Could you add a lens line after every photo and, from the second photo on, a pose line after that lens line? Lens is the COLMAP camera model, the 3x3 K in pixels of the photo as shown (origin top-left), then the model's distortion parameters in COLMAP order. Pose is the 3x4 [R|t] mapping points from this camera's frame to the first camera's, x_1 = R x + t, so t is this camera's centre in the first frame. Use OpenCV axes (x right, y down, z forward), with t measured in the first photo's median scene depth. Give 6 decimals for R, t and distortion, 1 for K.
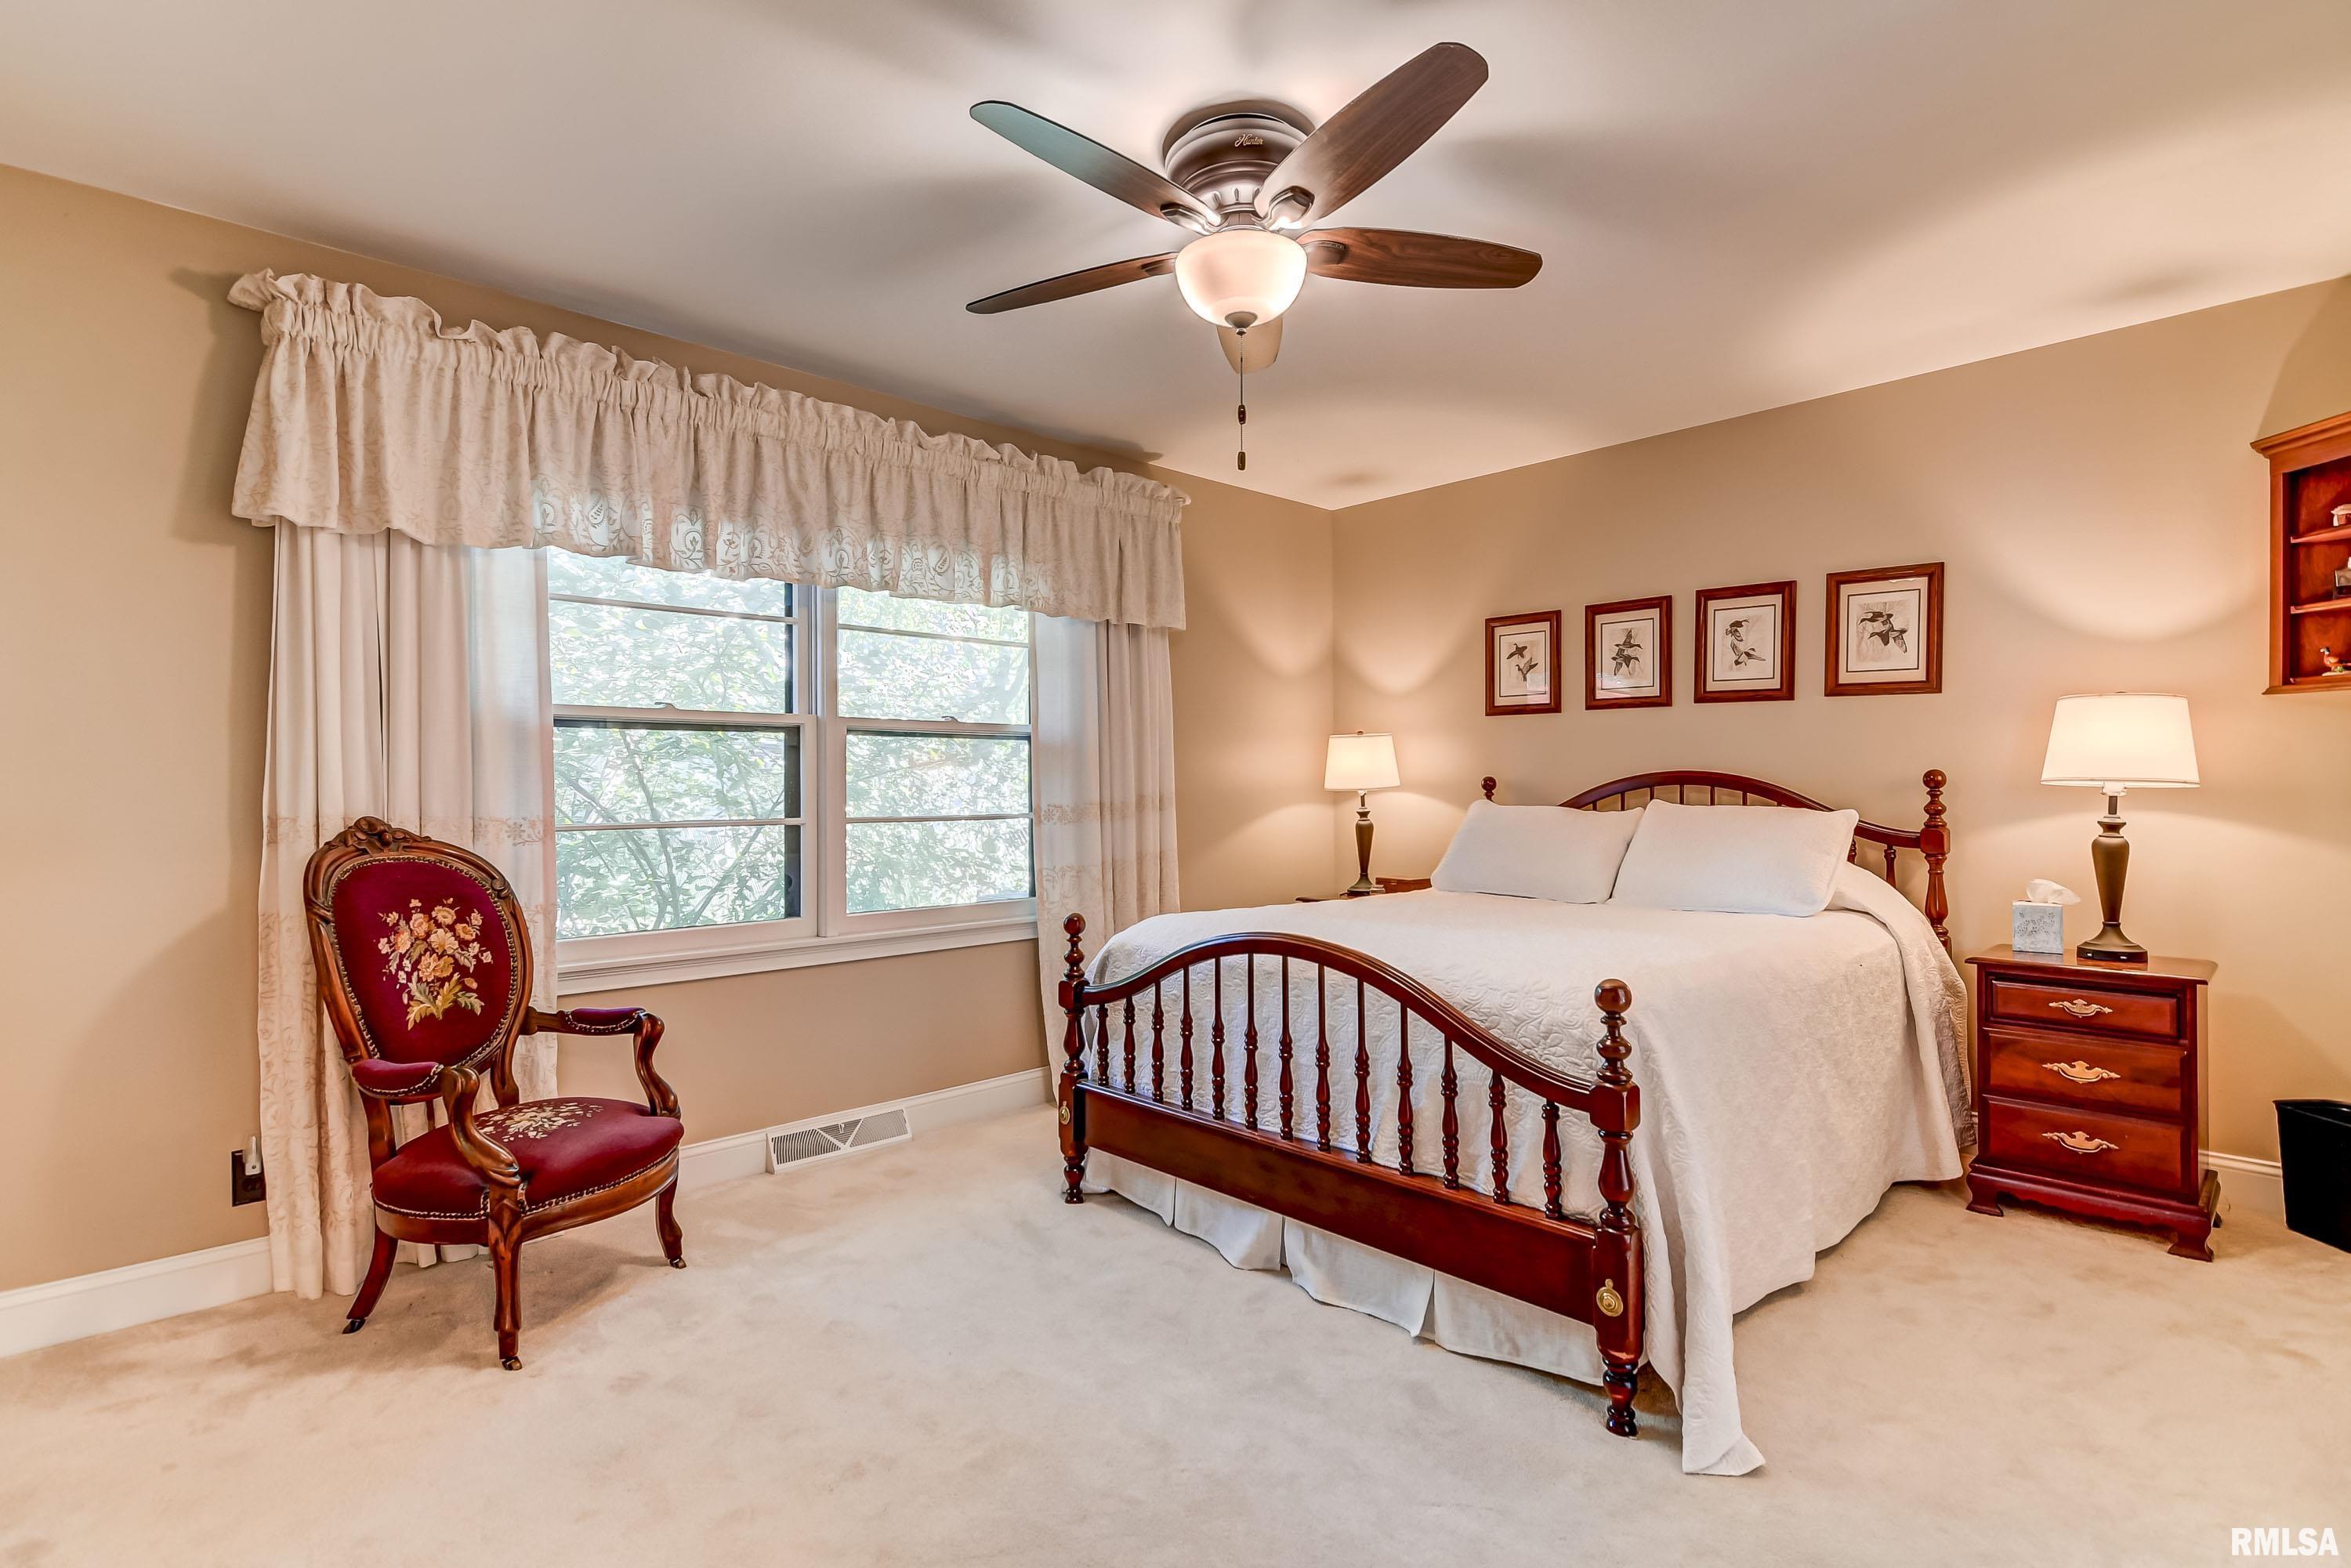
lens RADIAL K [[1115.6, 0, 1163.9], [0, 1115.6, 788.0], [0, 0, 1]] dist [0.001119, -0.005415]
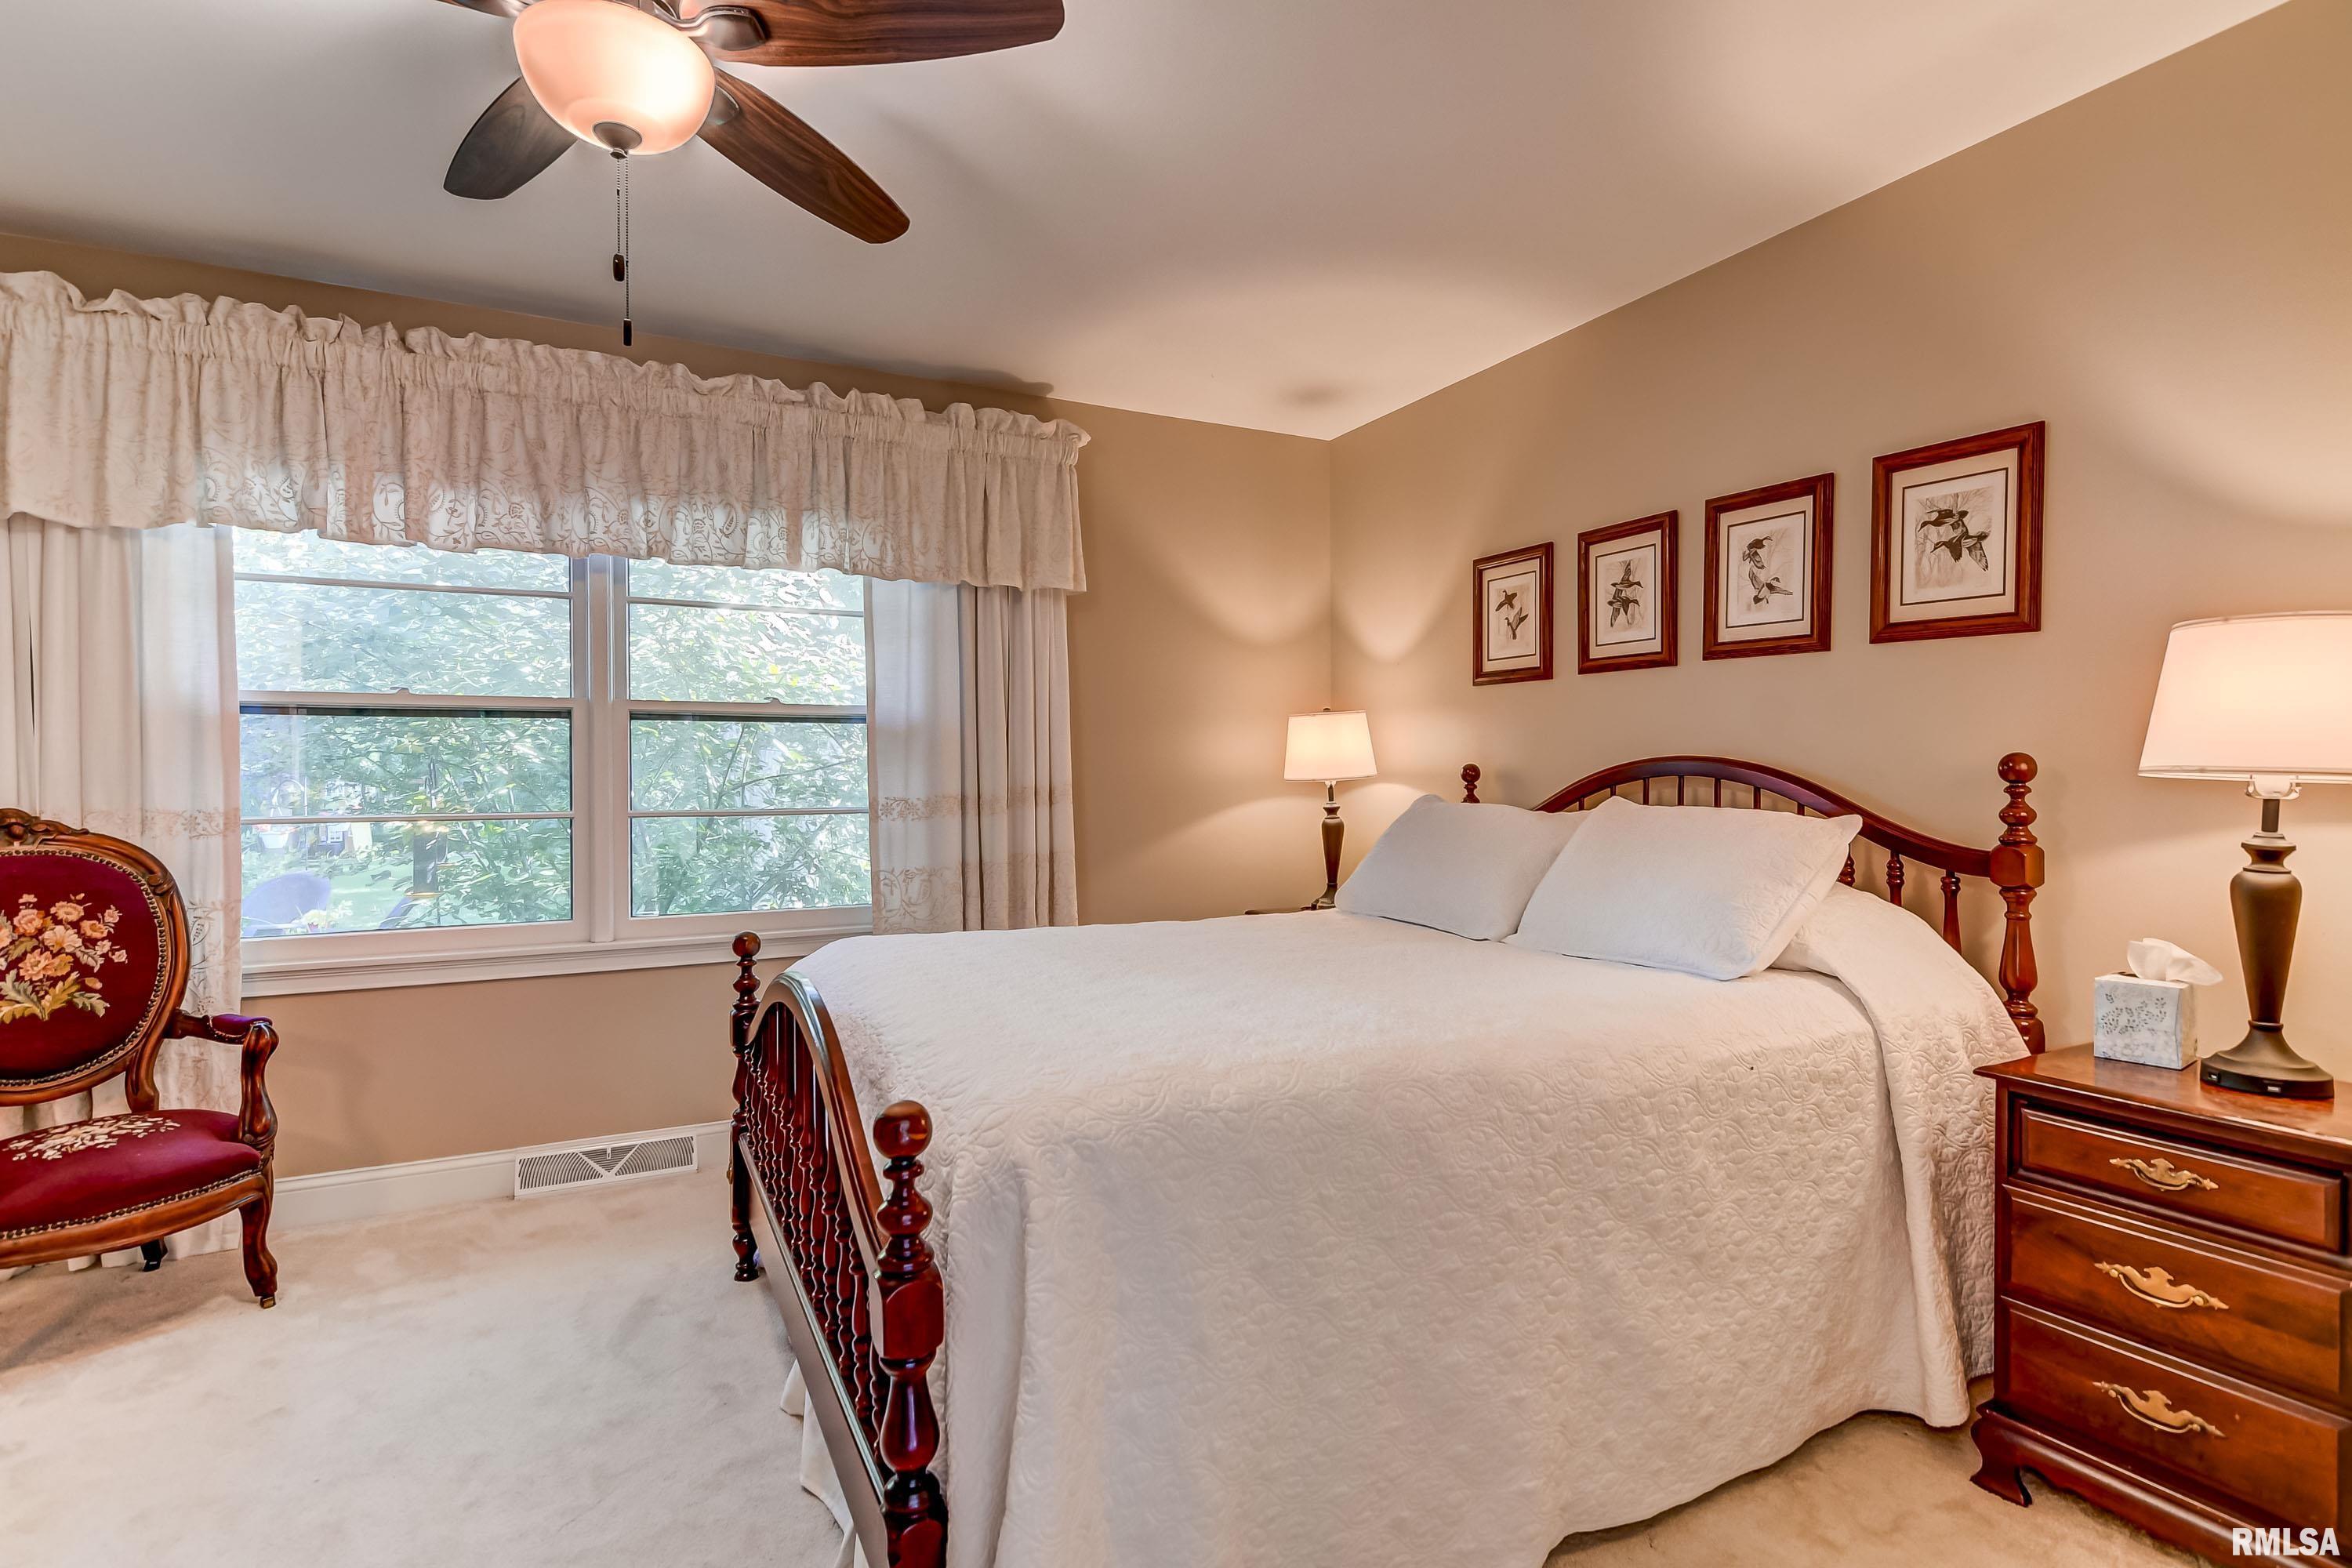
lens RADIAL K [[1116.1, 0, 1180.5], [0, 1116.1, 787.5], [0, 0, 1]] dist [0.001119, -0.005415]
pose [[0.960352, 0.004336, -0.278756, 0.441043], [-0.001099, 0.999930, 0.011767, -0.004241], [0.278788, -0.010994, 0.960290, 0.282393]]
